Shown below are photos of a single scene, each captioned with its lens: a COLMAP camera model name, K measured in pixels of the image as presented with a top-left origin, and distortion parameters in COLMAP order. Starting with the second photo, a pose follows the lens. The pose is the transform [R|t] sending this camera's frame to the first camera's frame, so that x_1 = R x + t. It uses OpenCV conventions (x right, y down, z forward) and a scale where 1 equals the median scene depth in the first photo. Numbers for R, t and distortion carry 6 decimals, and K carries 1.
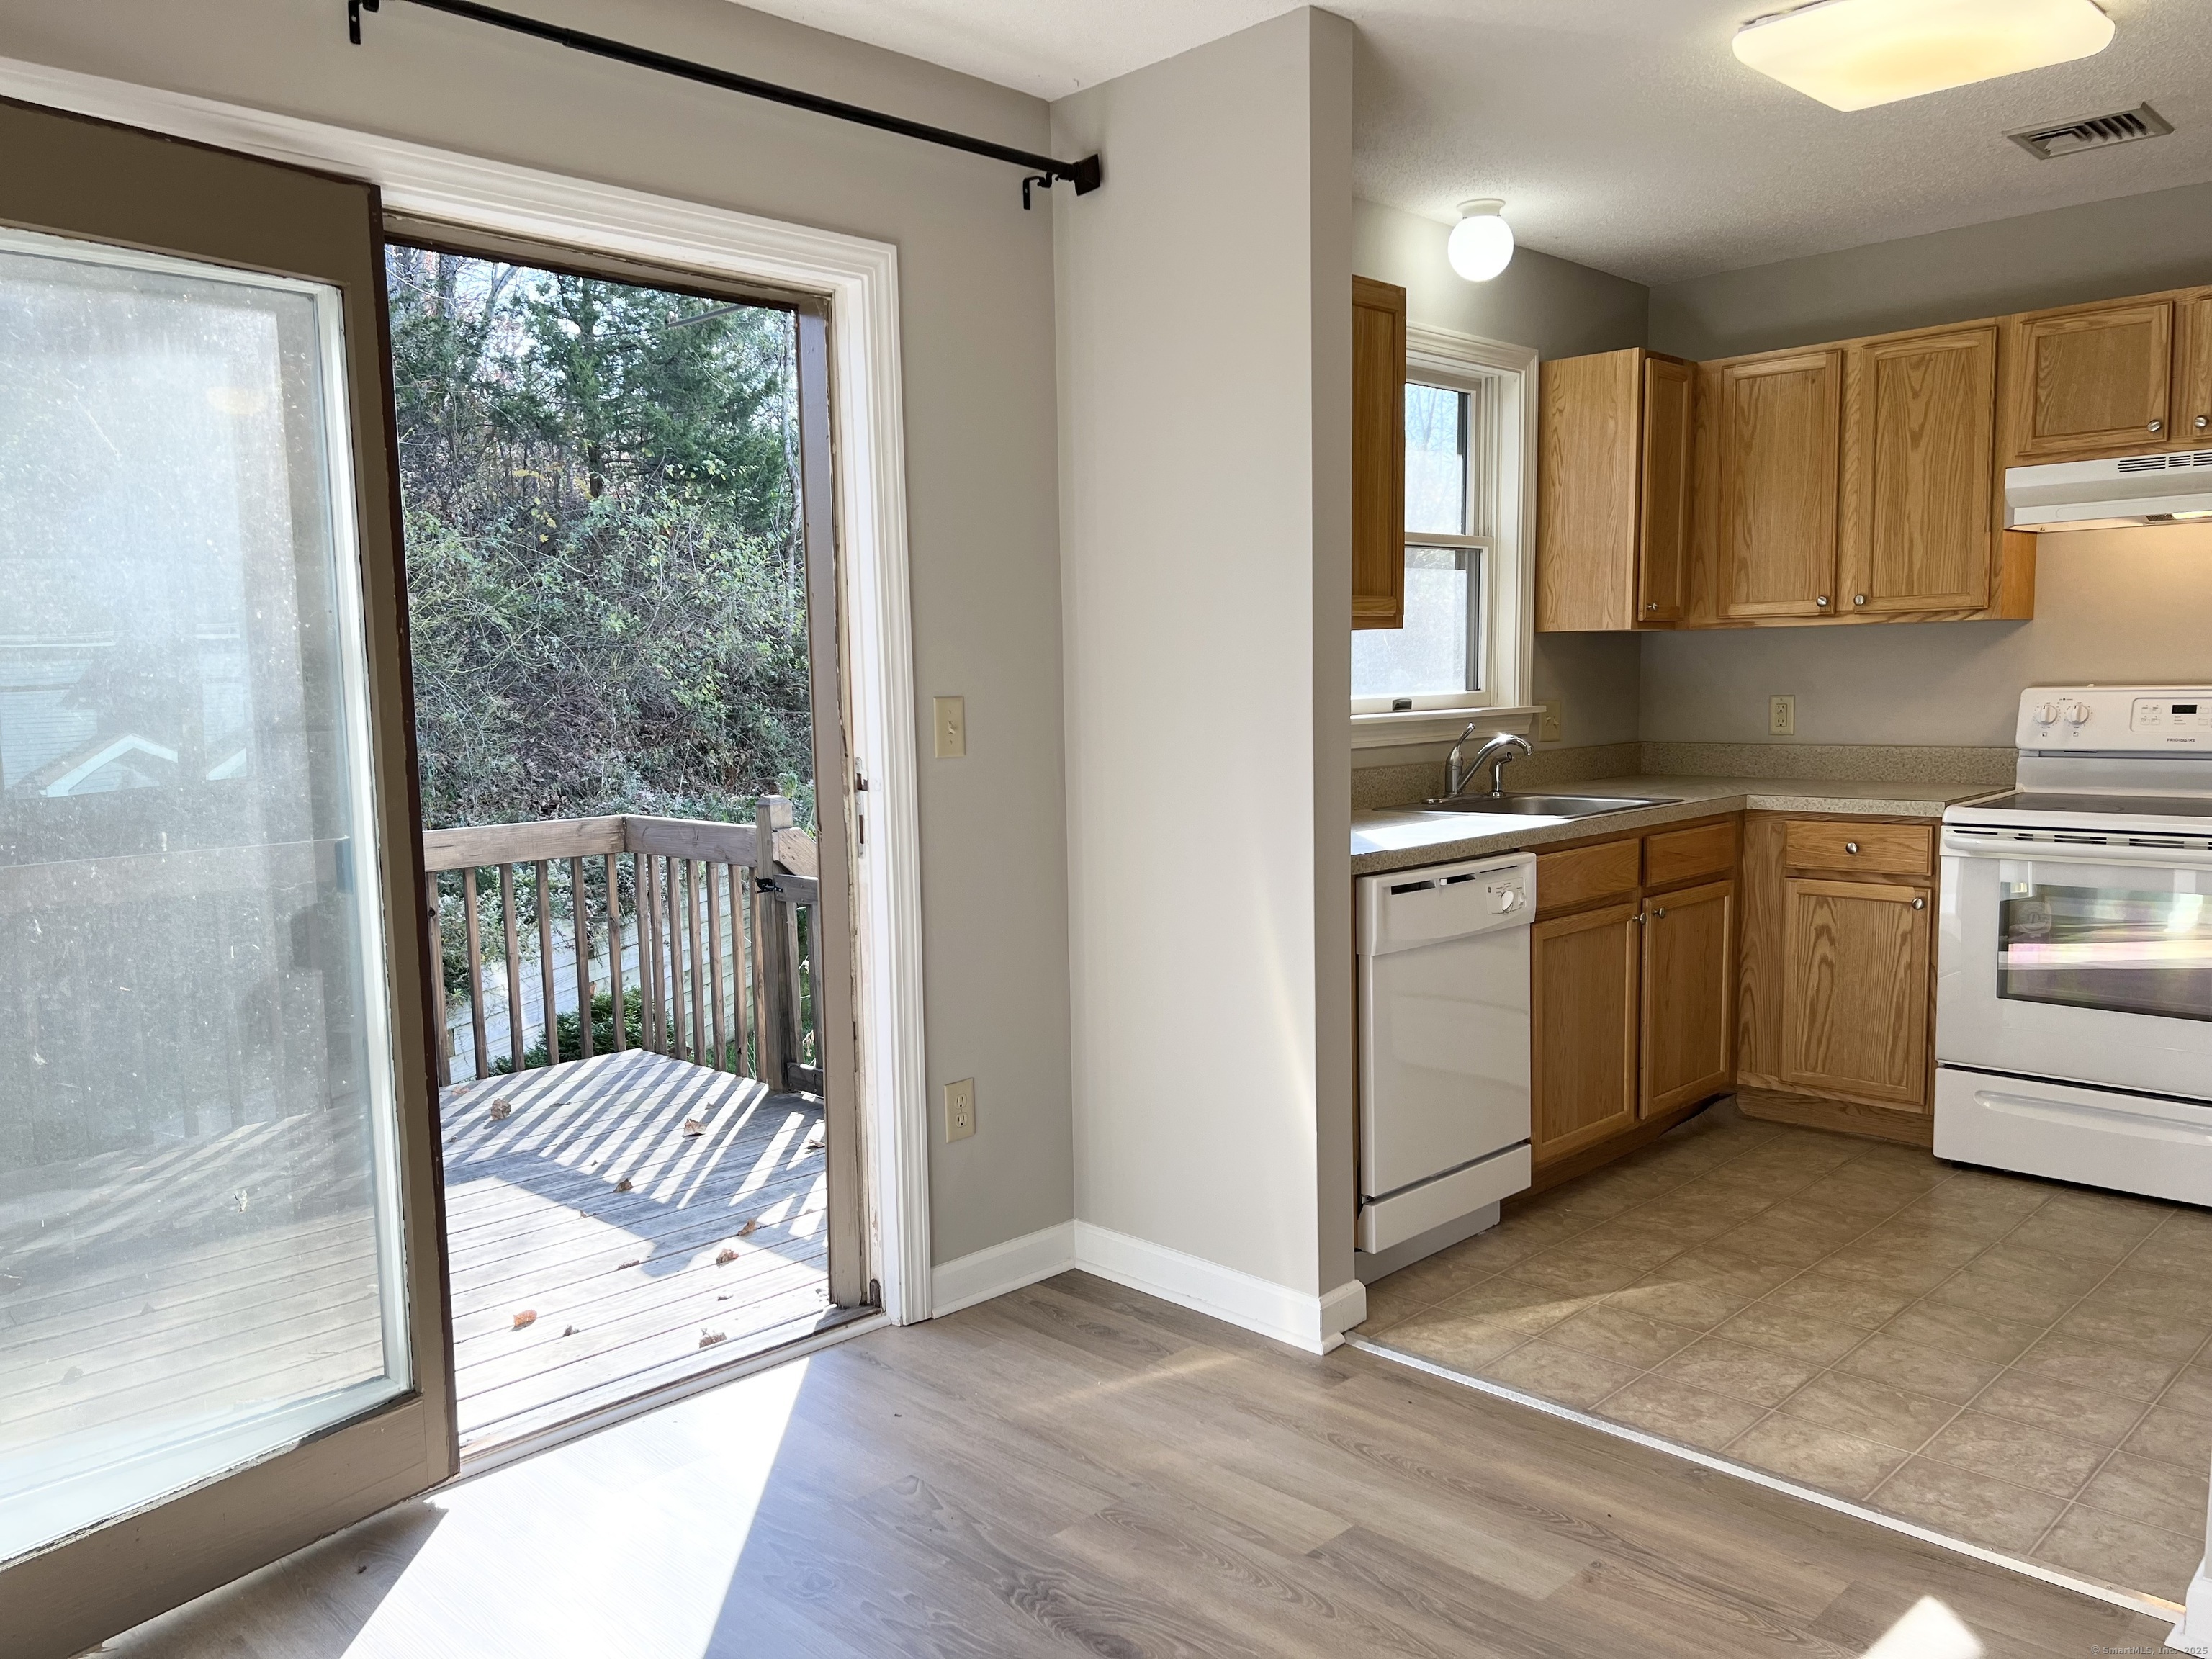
lens RADIAL K [[1663.6, 0, 1093.6], [0, 1663.6, 835.6], [0, 0, 1]] dist [0.006969, 0.000609]
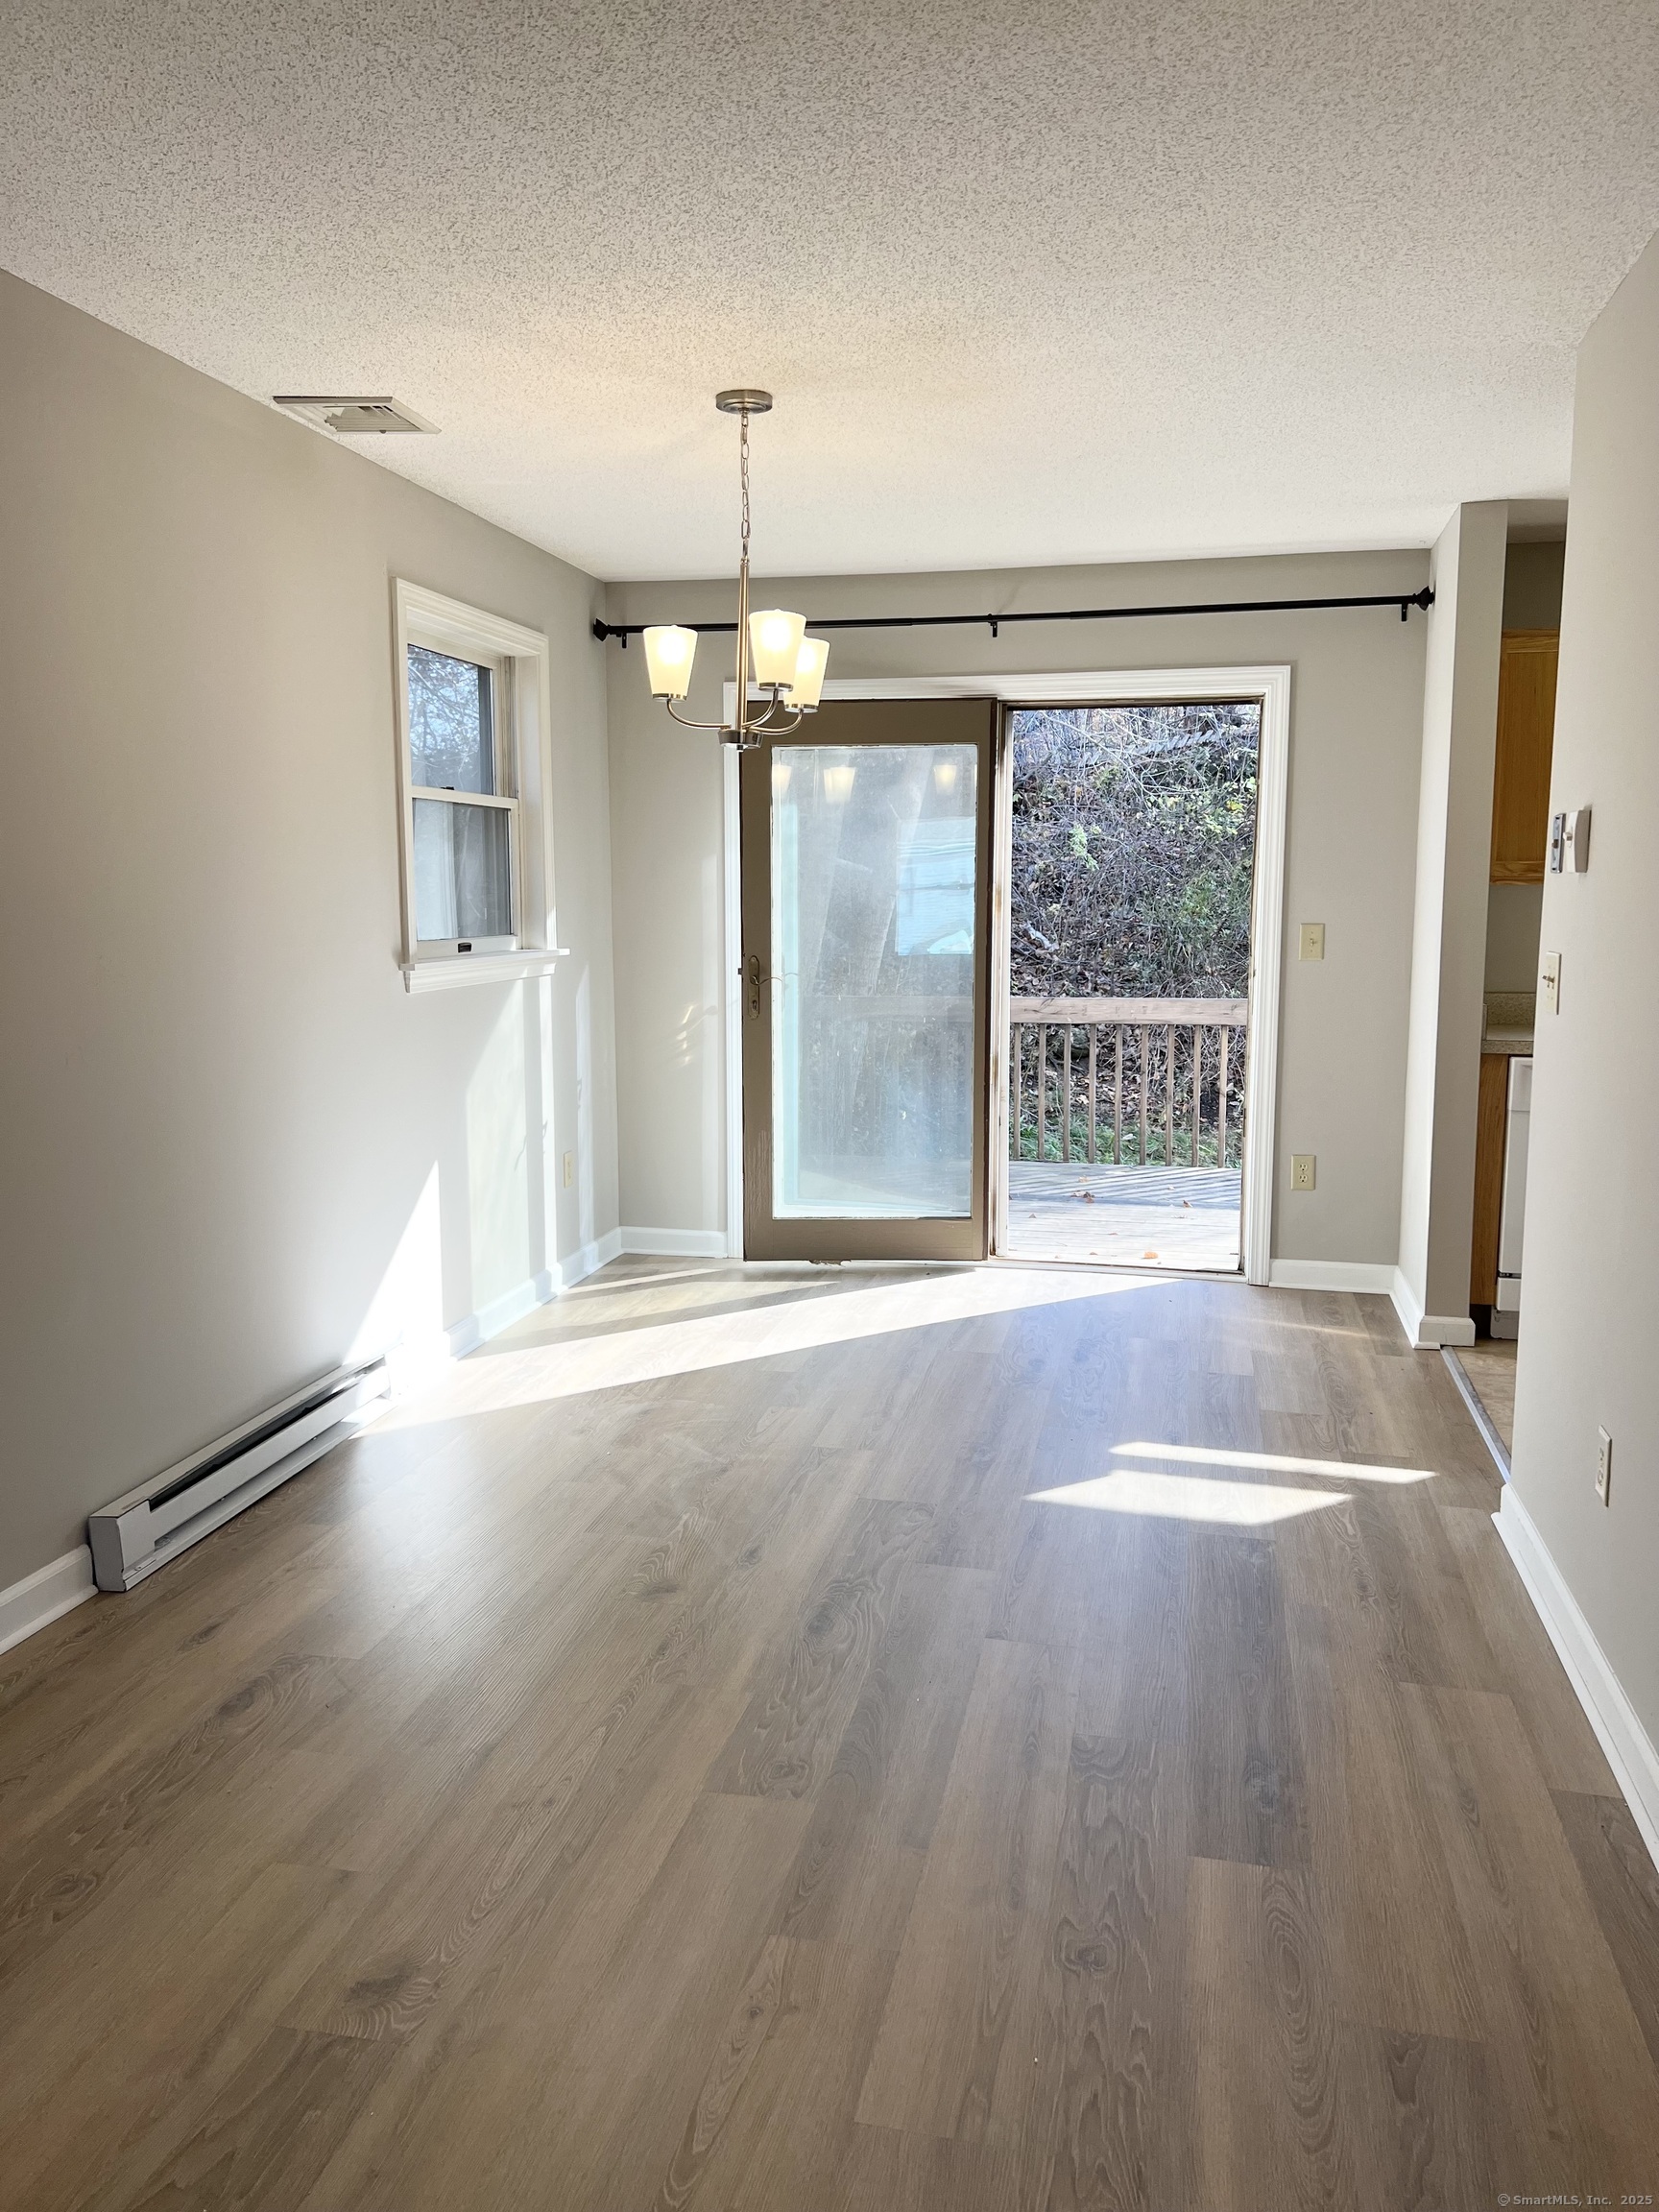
lens RADIAL K [[1668.7, 0, 829.5], [0, 1668.7, 1106.0], [0, 0, 1]] dist [-0.011486, -0.005026]
pose [[0.525988, 0.130620, -0.840402, 0.894707], [-0.096427, 0.990923, 0.093664, -0.009200], [0.845008, 0.031771, 0.533809, -0.254132]]
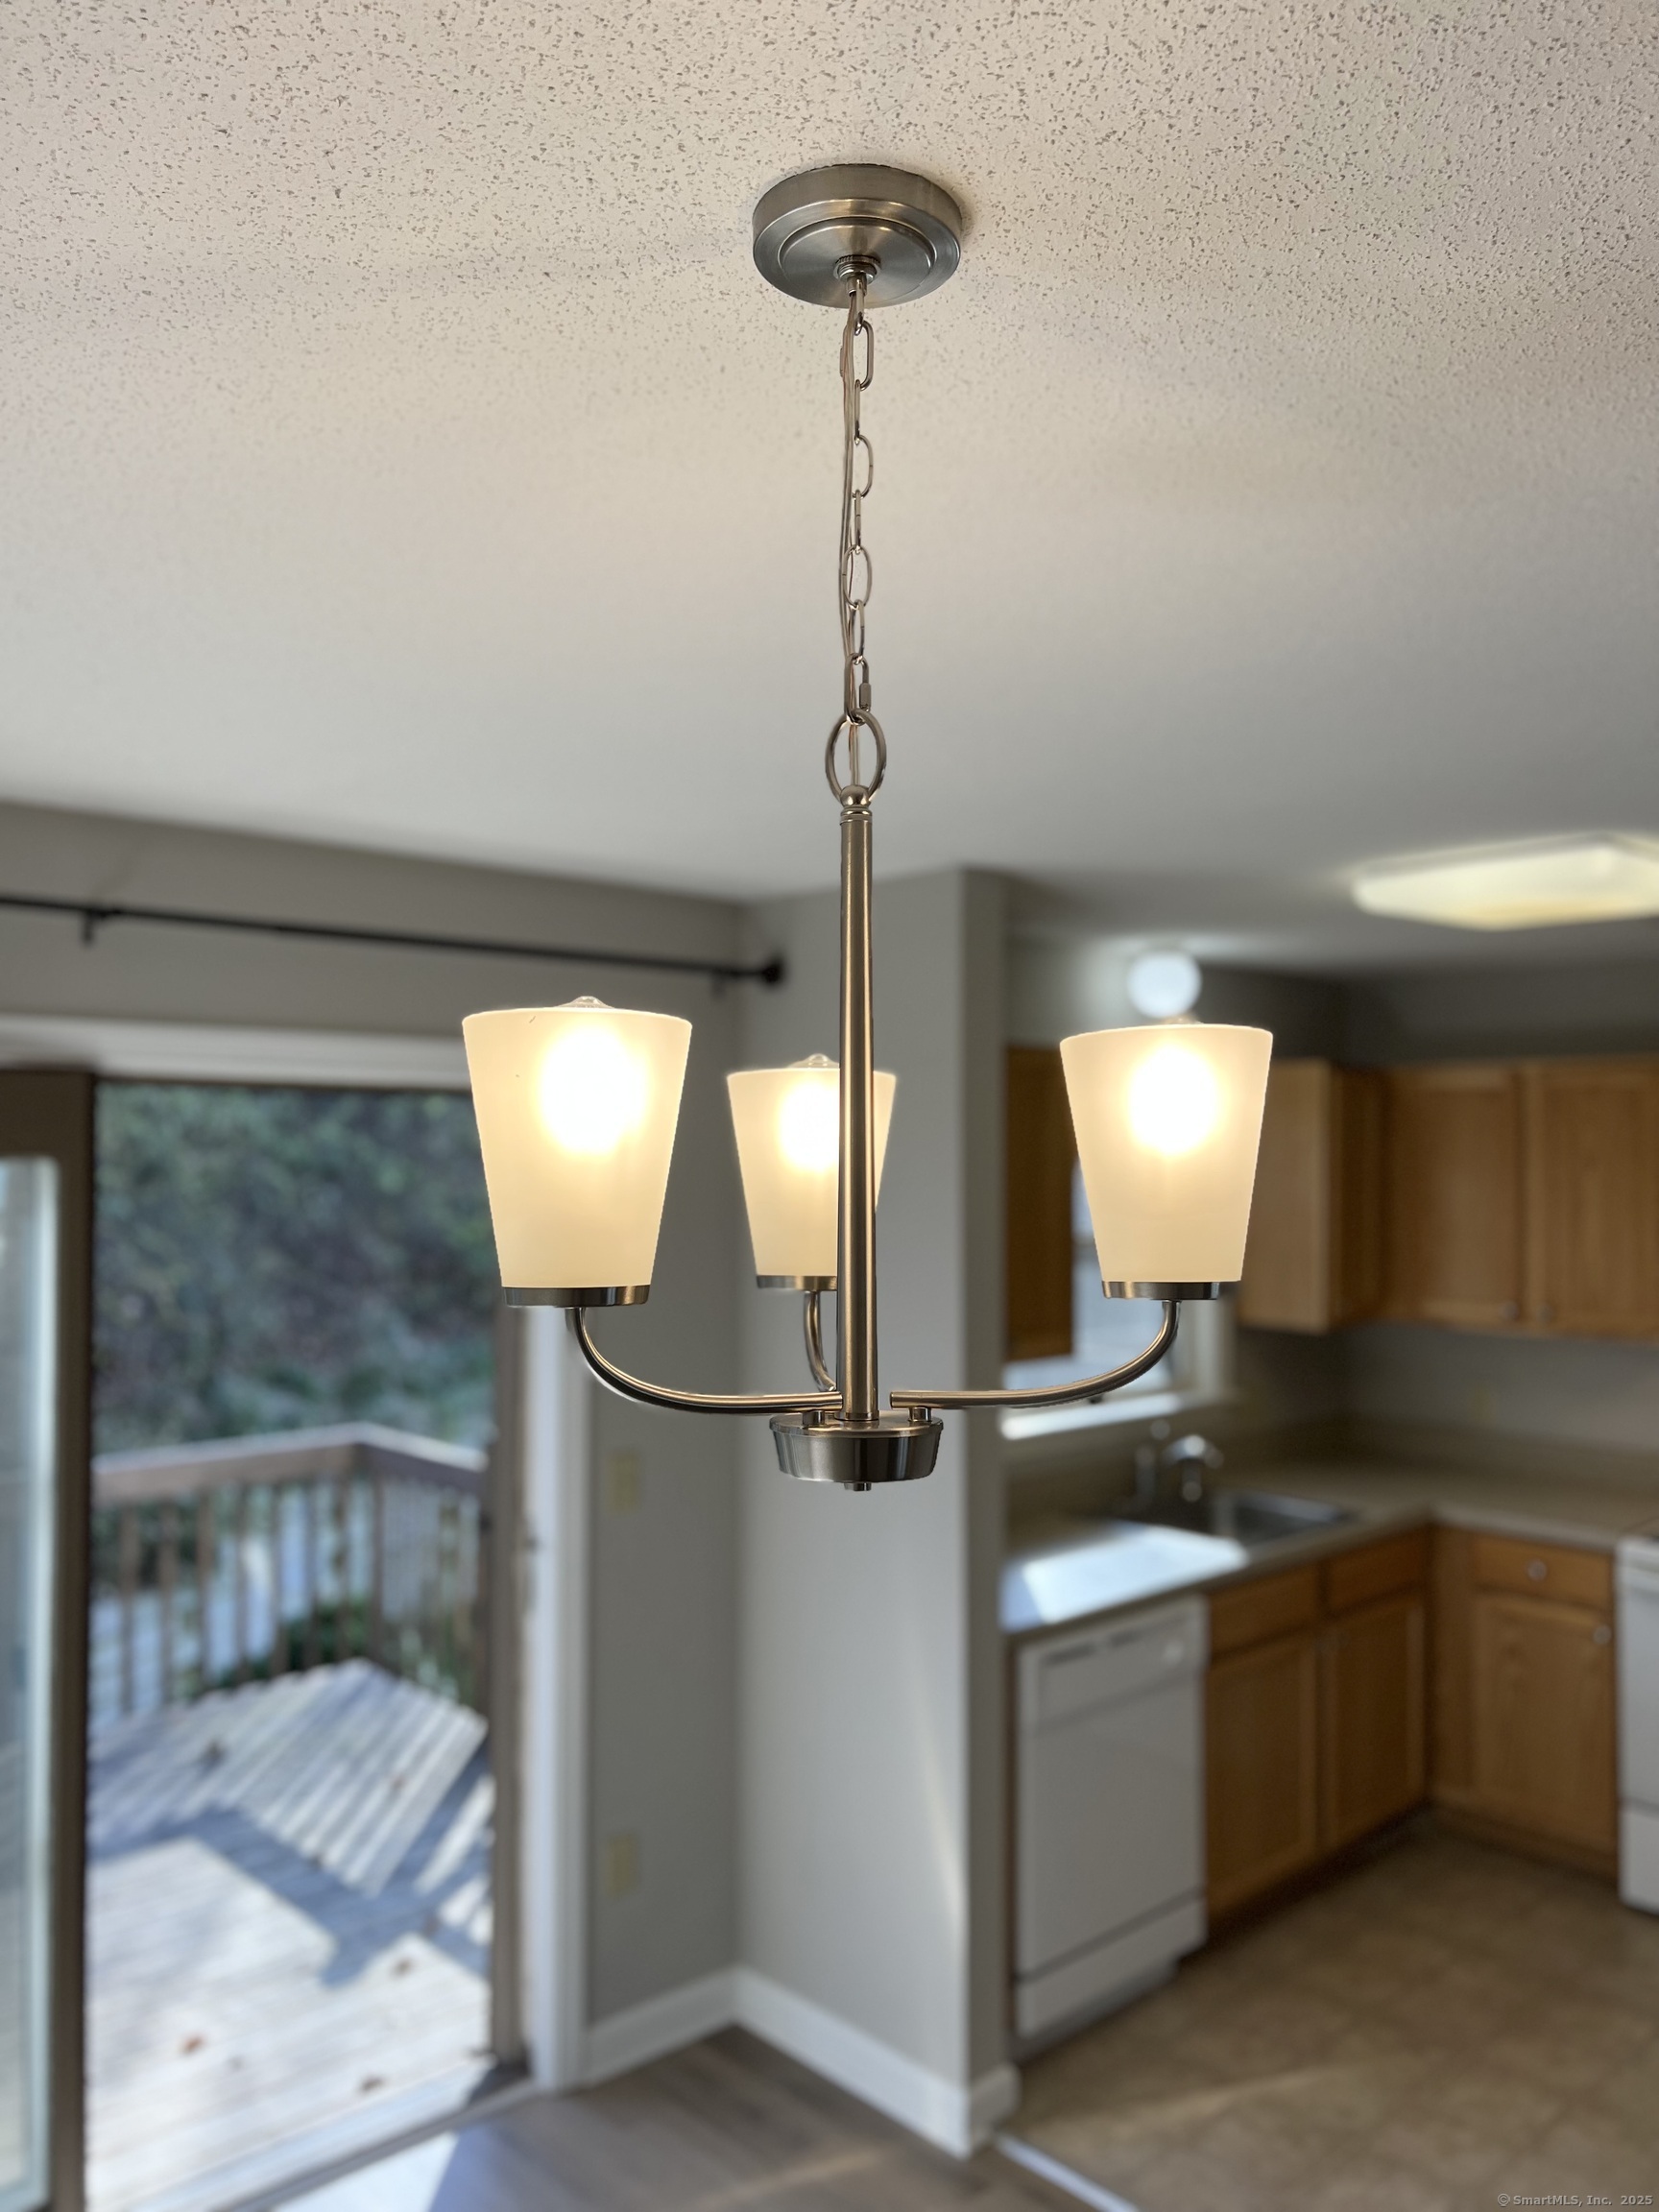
lens RADIAL K [[1668.7, 0, 829.5], [0, 1668.7, 1106.0], [0, 0, 1]] dist [-0.011486, -0.005026]
pose [[0.999219, 0.023277, -0.031943, 0.057712], [-0.027486, 0.989999, -0.138371, -0.132809], [0.028403, 0.139140, 0.989865, -0.055977]]
